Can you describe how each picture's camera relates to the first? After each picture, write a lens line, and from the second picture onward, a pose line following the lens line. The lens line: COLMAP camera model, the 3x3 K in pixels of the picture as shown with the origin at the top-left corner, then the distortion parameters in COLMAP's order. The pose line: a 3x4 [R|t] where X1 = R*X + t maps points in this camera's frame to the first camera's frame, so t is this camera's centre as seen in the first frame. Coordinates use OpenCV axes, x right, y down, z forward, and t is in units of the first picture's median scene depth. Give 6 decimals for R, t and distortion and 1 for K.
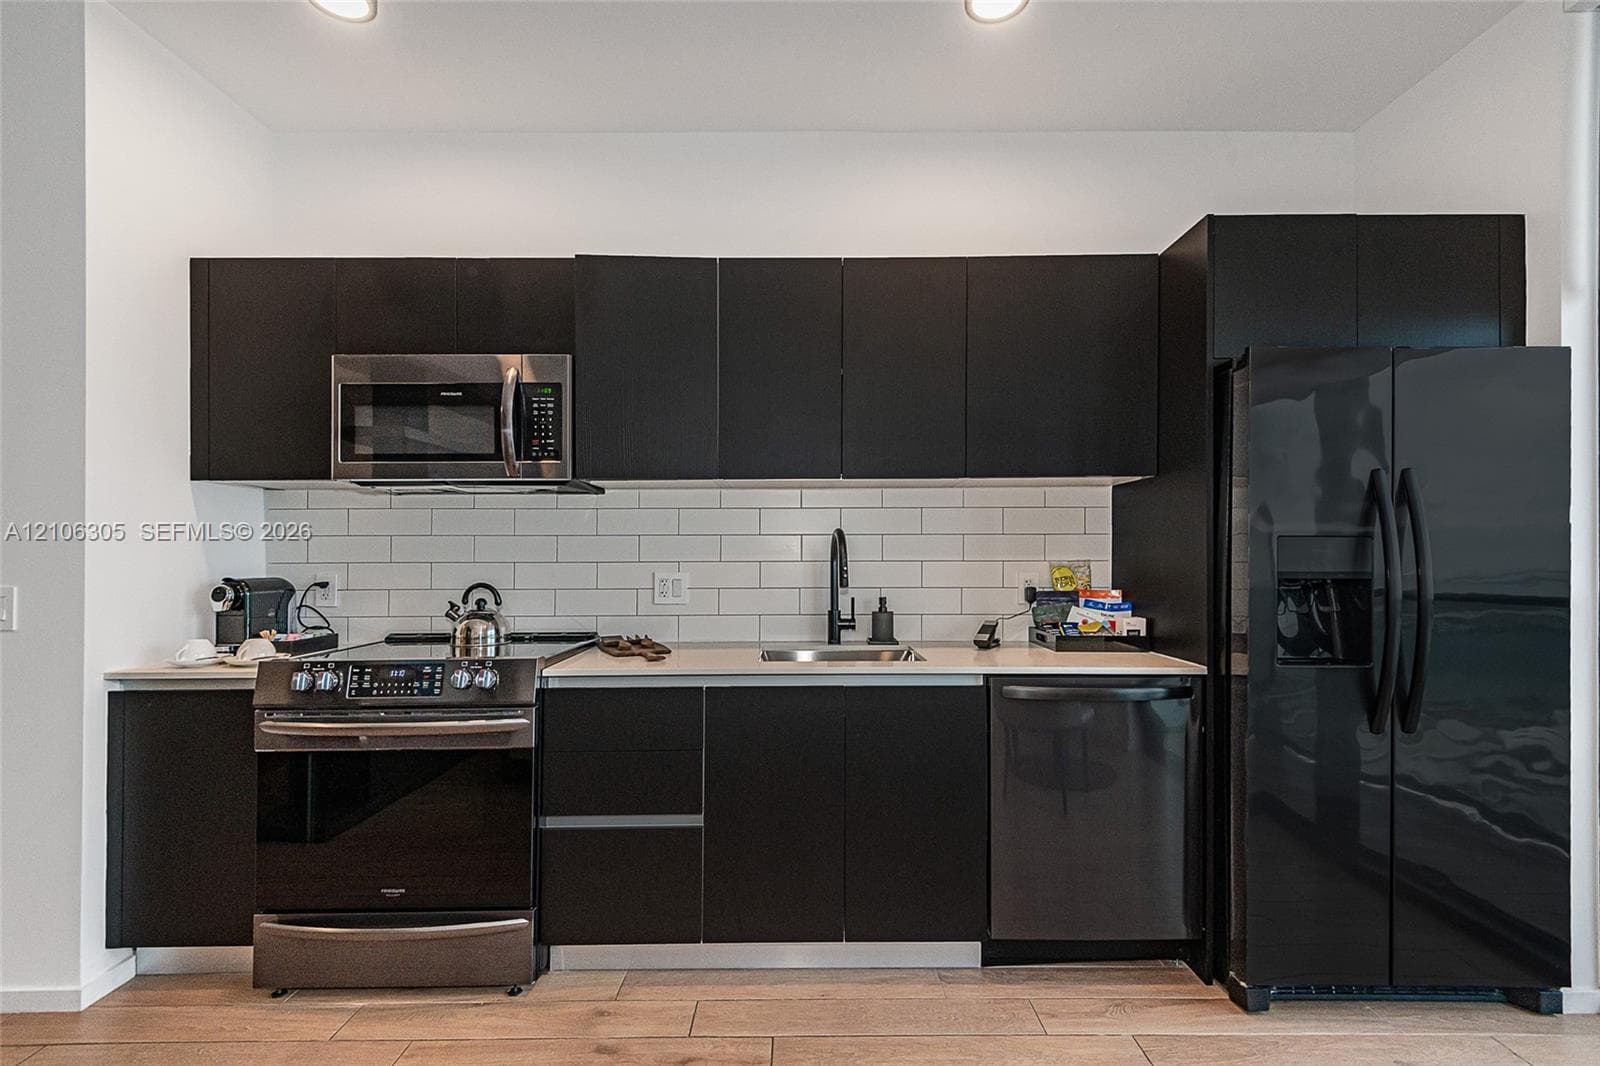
lens RADIAL K [[737.7, 0, 807.8], [0, 737.7, 539.2], [0, 0, 1]] dist [0.025859, -0.009548]
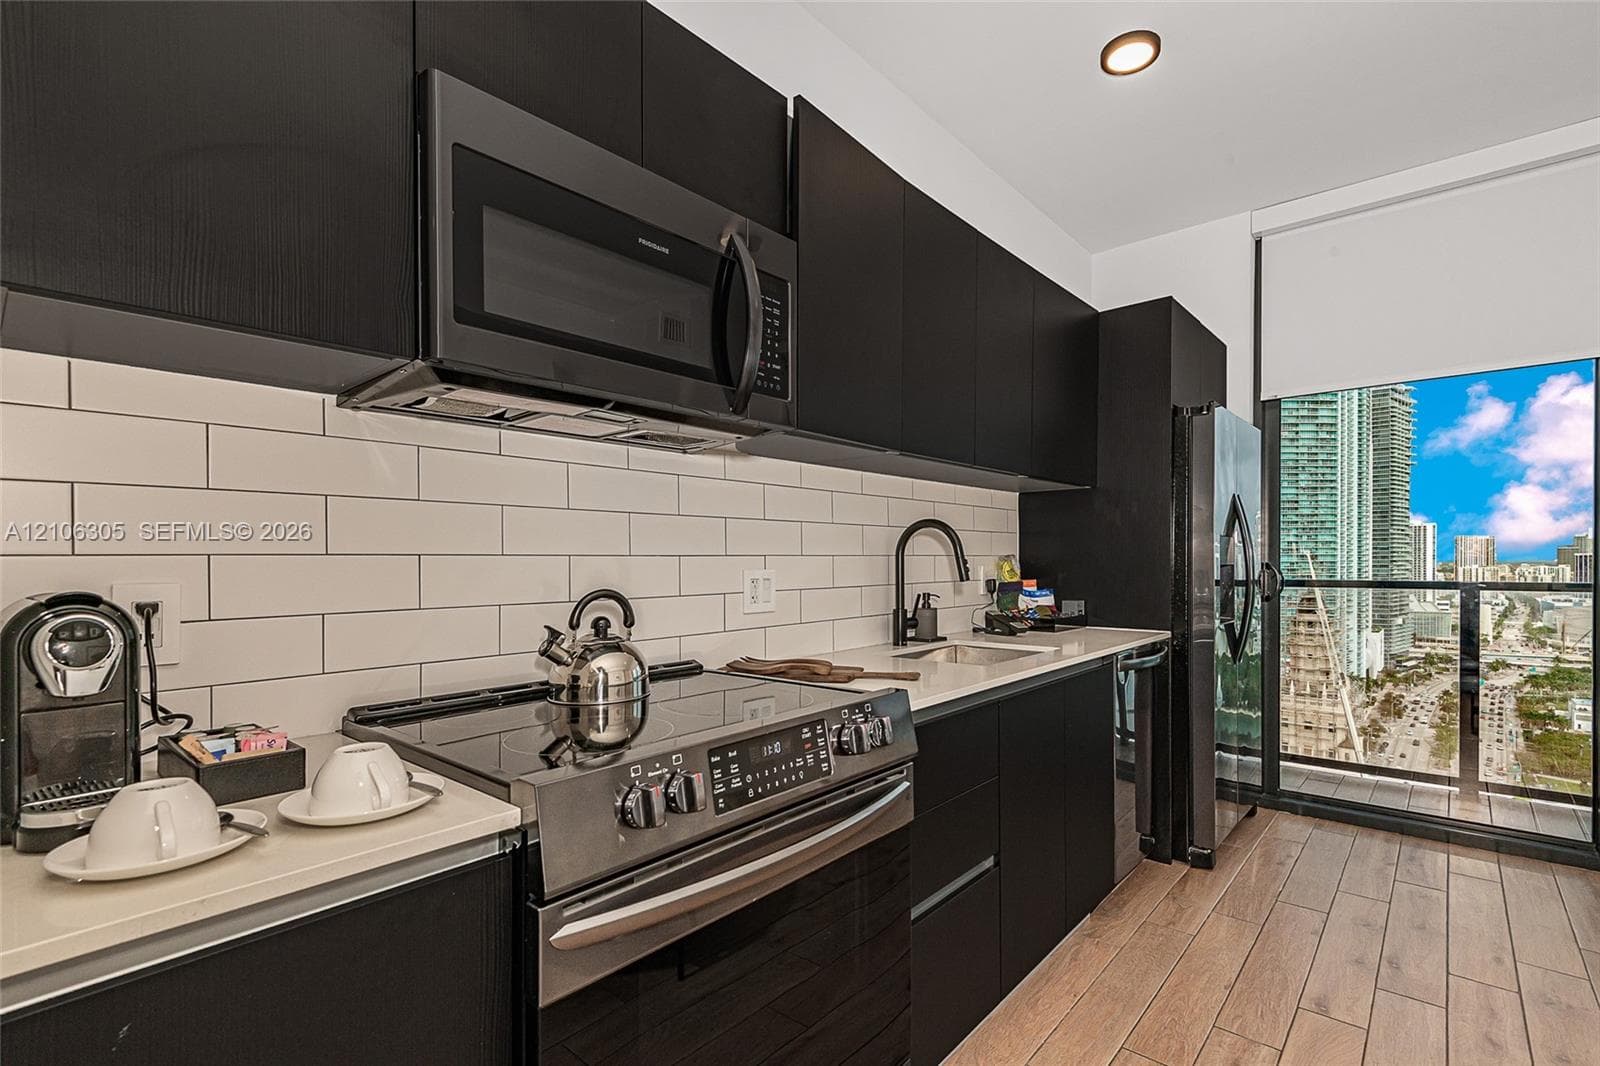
lens RADIAL K [[737.7, 0, 820.4], [0, 737.7, 559.4], [0, 0, 1]] dist [0.025859, -0.009548]
pose [[0.651173, -0.001449, 0.758928, -0.805115], [-0.008767, 0.999917, 0.009432, 0.030526], [-0.758878, -0.012796, 0.651107, 0.533226]]
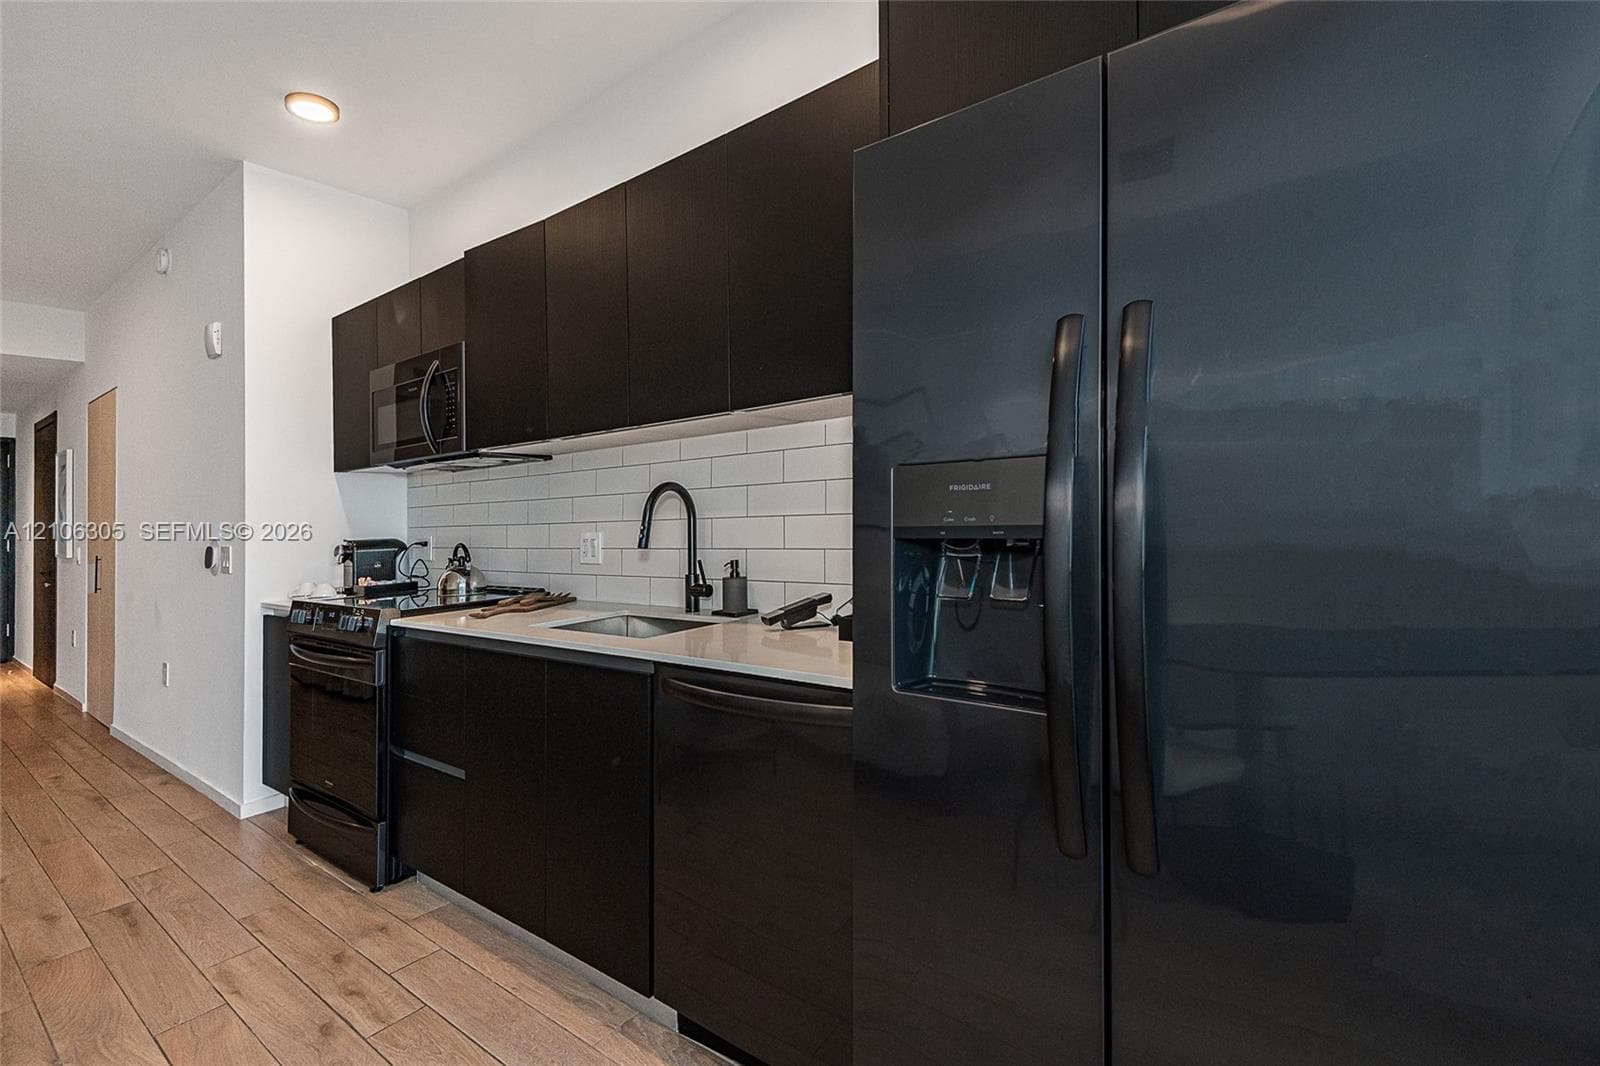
lens RADIAL K [[737.7, 0, 785.2], [0, 737.7, 502.5], [0, 0, 1]] dist [0.025859, -0.009548]
pose [[0.783111, -0.033817, -0.620962, 0.751294], [0.040535, 0.999173, -0.003295, 0.019898], [0.620560, -0.022591, 0.783834, 0.418211]]
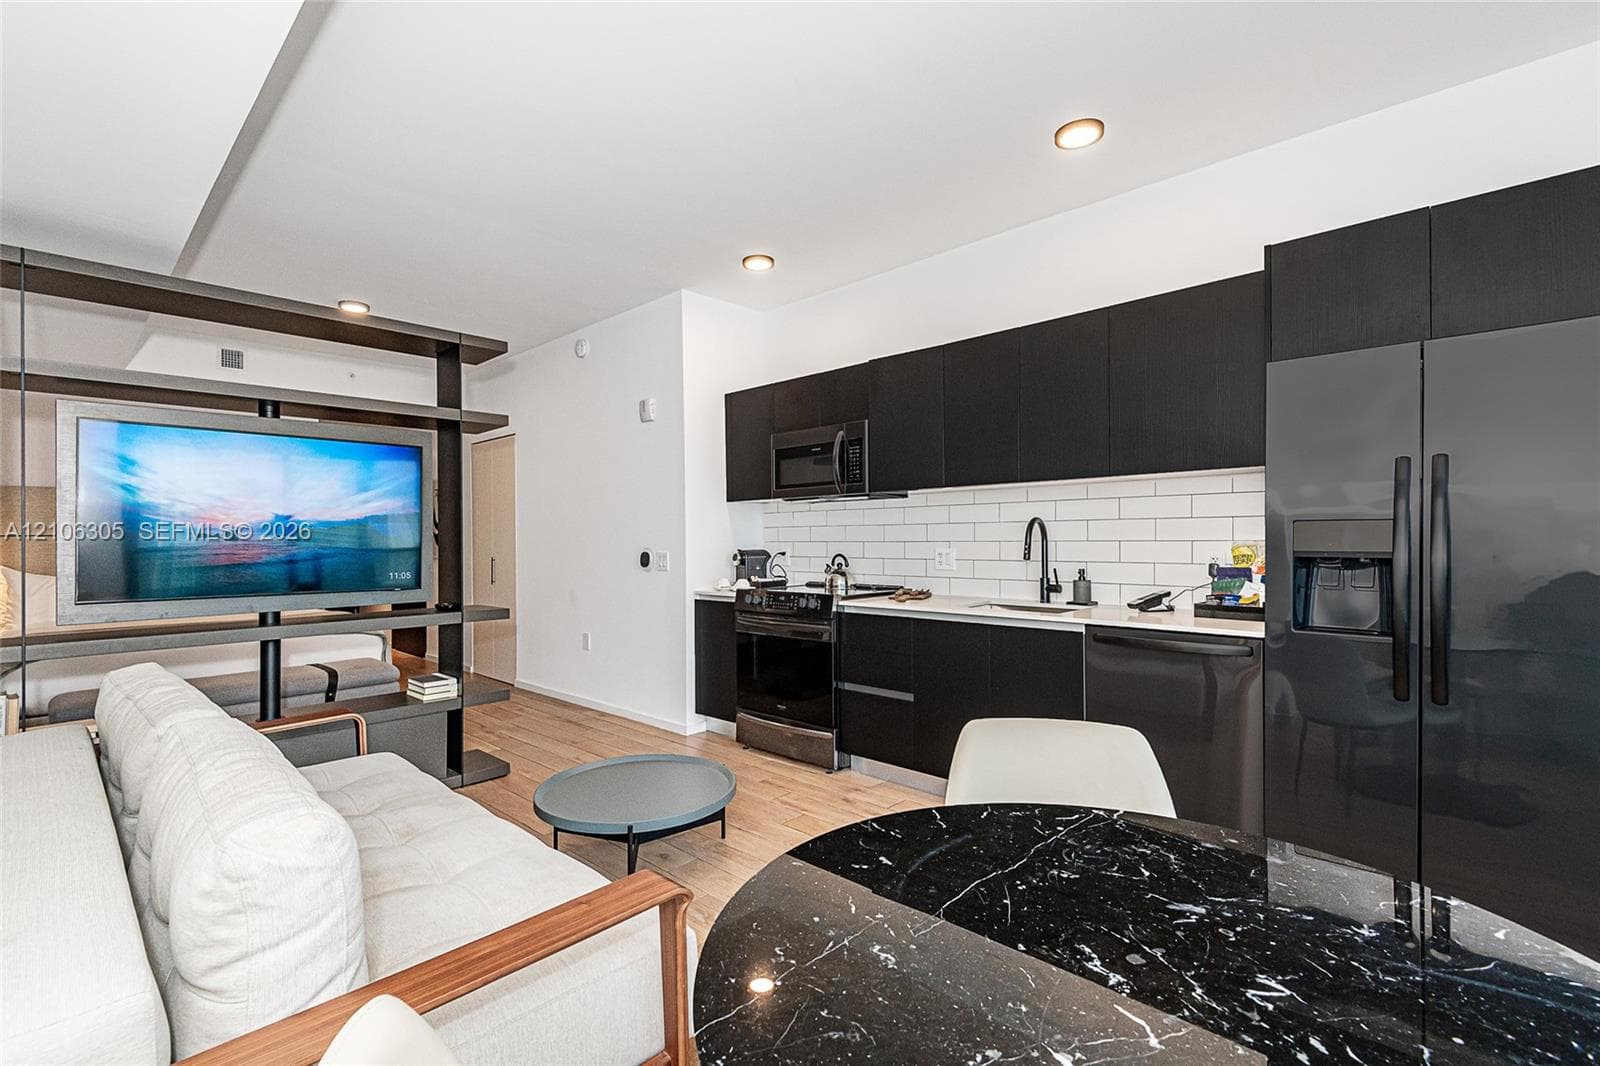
lens RADIAL K [[737.7, 0, 790.6], [0, 737.7, 521.8], [0, 0, 1]] dist [0.025859, -0.009548]
pose [[0.709822, -0.017914, -0.704153, 0.734395], [0.023425, 0.999724, -0.001820, -0.016307], [0.703992, -0.015203, 0.710046, -0.321506]]
